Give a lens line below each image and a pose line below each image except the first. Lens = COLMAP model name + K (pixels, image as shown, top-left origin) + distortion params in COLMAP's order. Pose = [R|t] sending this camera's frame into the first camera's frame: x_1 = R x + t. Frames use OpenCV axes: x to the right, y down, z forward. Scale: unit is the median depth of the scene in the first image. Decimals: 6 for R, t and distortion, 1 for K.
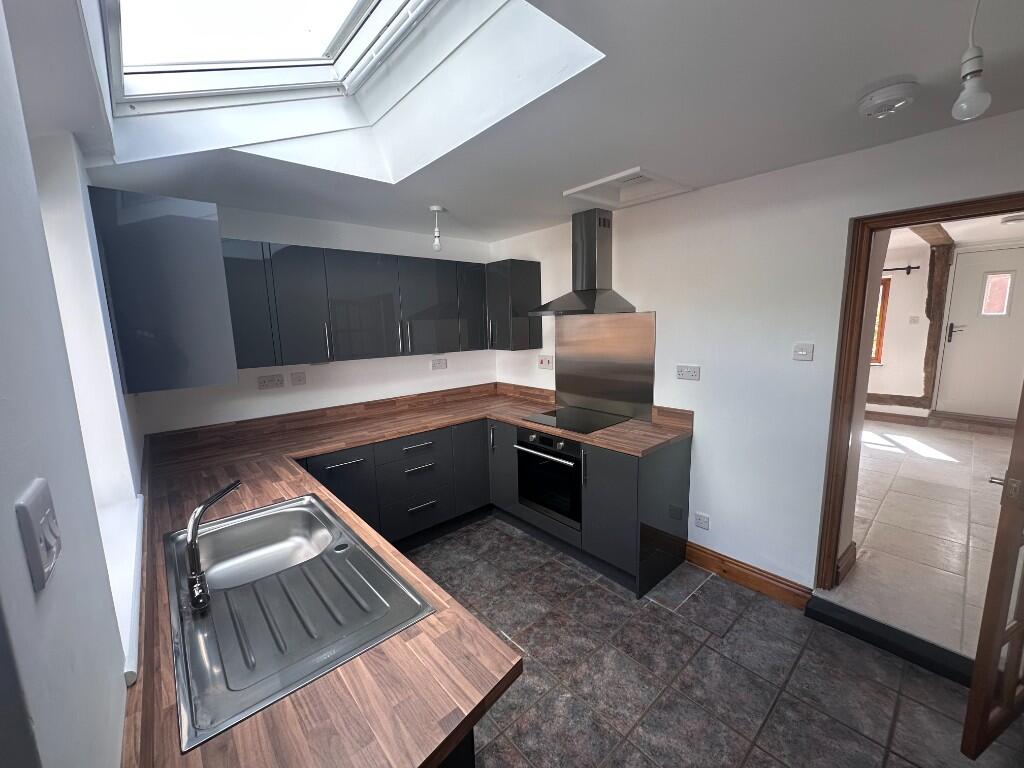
lens RADIAL K [[406.8, 0, 511.5], [0, 406.8, 383.8], [0, 0, 1]] dist [-0.000817, -0.000072]
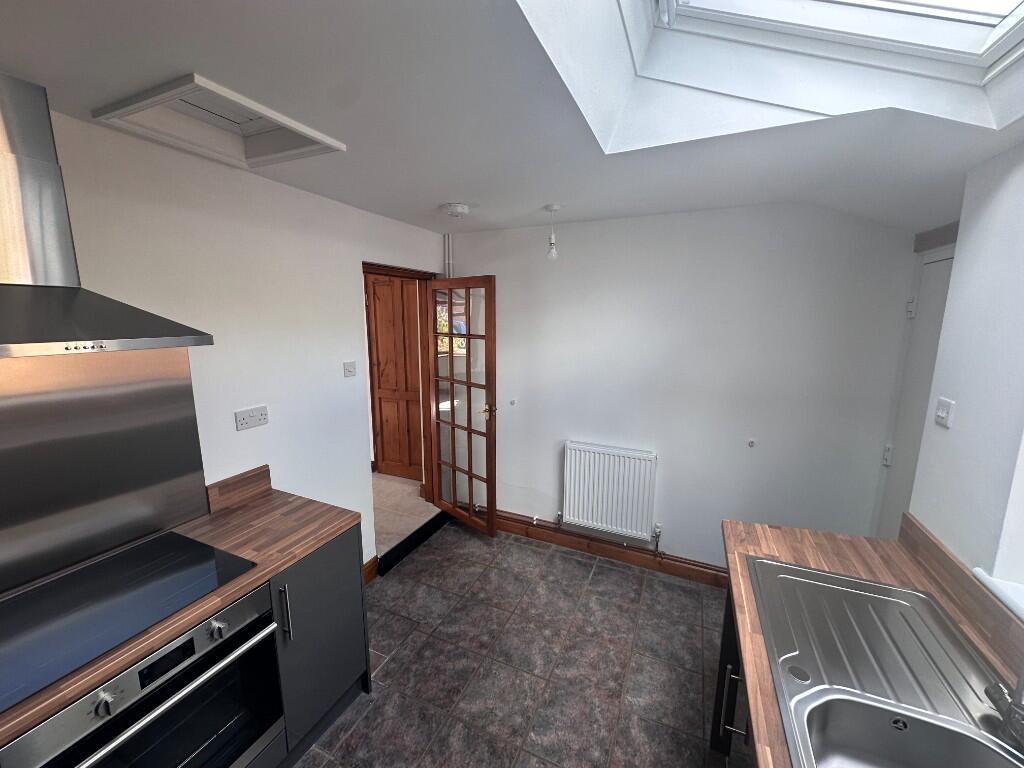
lens RADIAL K [[406.8, 0, 511.5], [0, 406.8, 383.8], [0, 0, 1]] dist [-0.000817, -0.000072]
pose [[-0.416188, -0.132469, 0.899577, -0.489089], [0.145913, 0.966780, 0.209871, -0.205315], [-0.897495, 0.218605, -0.383034, 1.006784]]
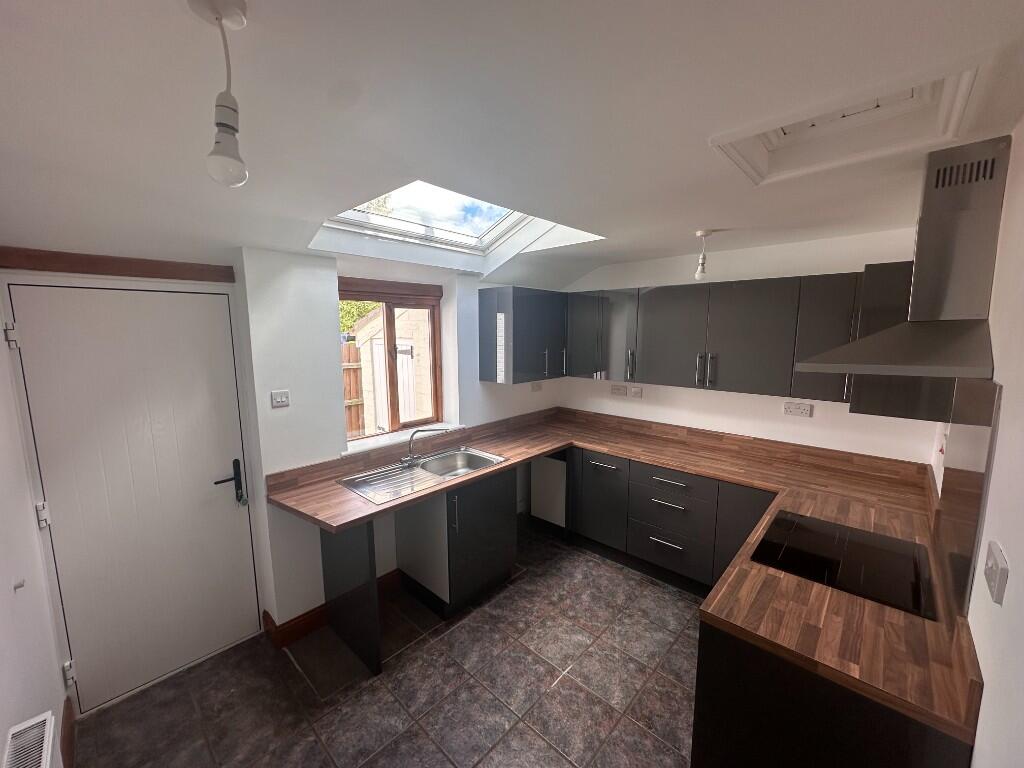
lens RADIAL K [[406.8, 0, 511.5], [0, 406.8, 383.8], [0, 0, 1]] dist [-0.000817, -0.000072]
pose [[0.094109, 0.159341, -0.982728, 0.843621], [-0.150445, 0.978049, 0.144175, -0.205954], [0.984129, 0.134278, 0.116015, 0.629996]]
